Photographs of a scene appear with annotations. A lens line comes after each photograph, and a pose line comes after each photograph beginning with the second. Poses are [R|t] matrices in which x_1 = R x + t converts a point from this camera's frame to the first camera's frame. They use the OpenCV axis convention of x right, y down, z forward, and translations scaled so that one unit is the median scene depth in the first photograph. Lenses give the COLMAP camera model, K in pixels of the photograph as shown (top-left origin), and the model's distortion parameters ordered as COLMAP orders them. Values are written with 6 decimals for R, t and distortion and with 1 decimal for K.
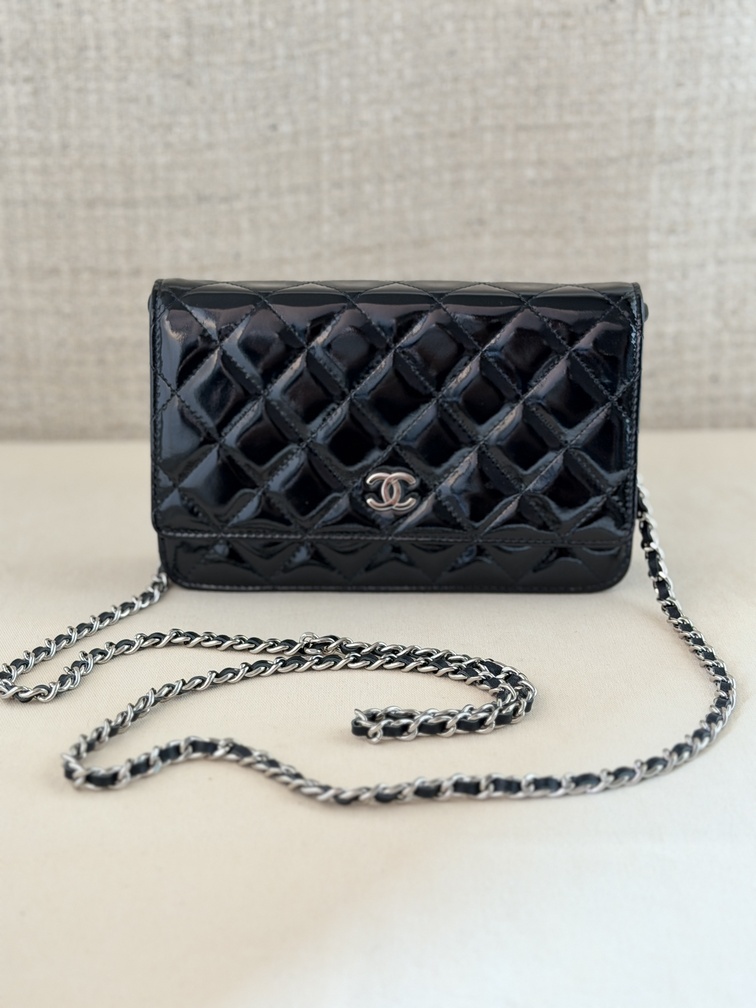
lens RADIAL K [[1656.0, 0, 378.2], [0, 1656.0, 504.3], [0, 0, 1]] dist [0.028888, 0.000000]
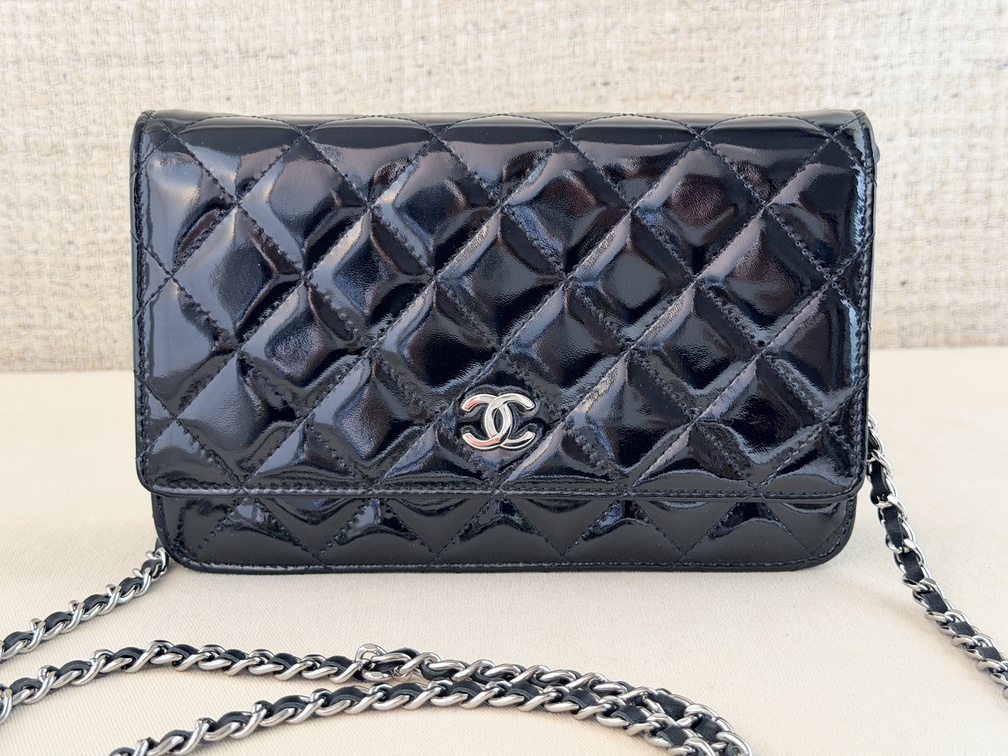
lens RADIAL K [[1413.8, 0, 510.9], [0, 1413.8, 401.1], [0, 0, 1]] dist [0.103921, 0.000000]
pose [[0.999702, -0.009238, 0.022605, 0.000160], [0.010116, 0.999187, -0.039015, 0.006235], [-0.022226, 0.039232, 0.998983, 0.429969]]
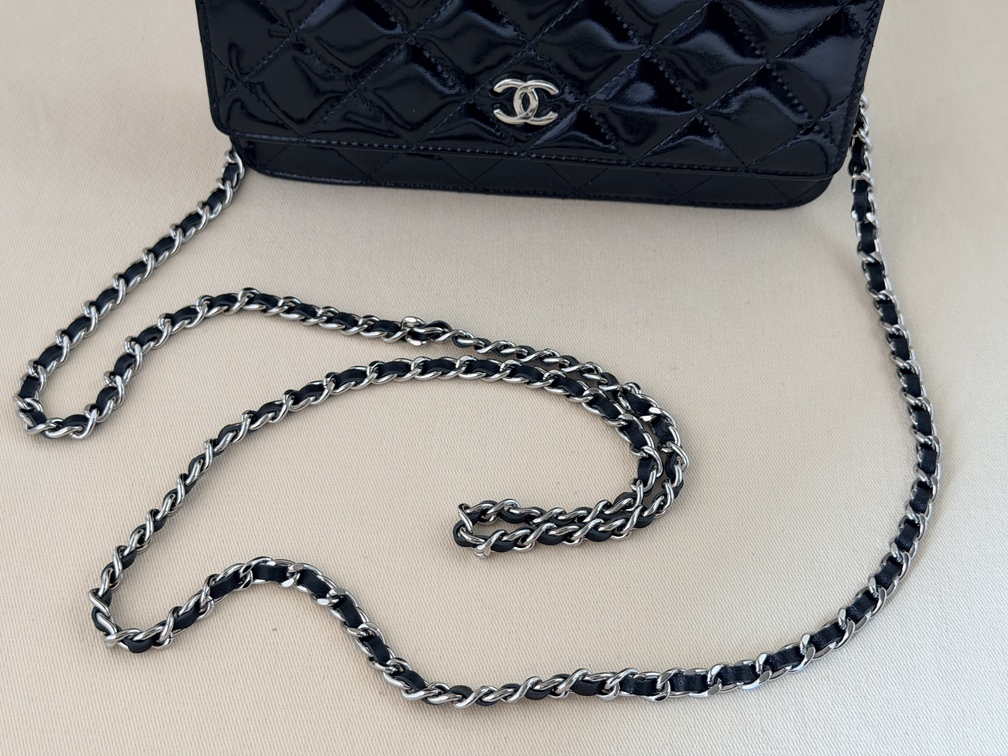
lens RADIAL K [[1413.8, 0, 500.0], [0, 1413.8, 381.2], [0, 0, 1]] dist [0.103921, 0.000000]
pose [[0.998973, 0.041965, -0.017087, 0.012519], [-0.024873, 0.823108, 0.567339, -0.267571], [0.037873, -0.566332, 0.823307, 0.396994]]
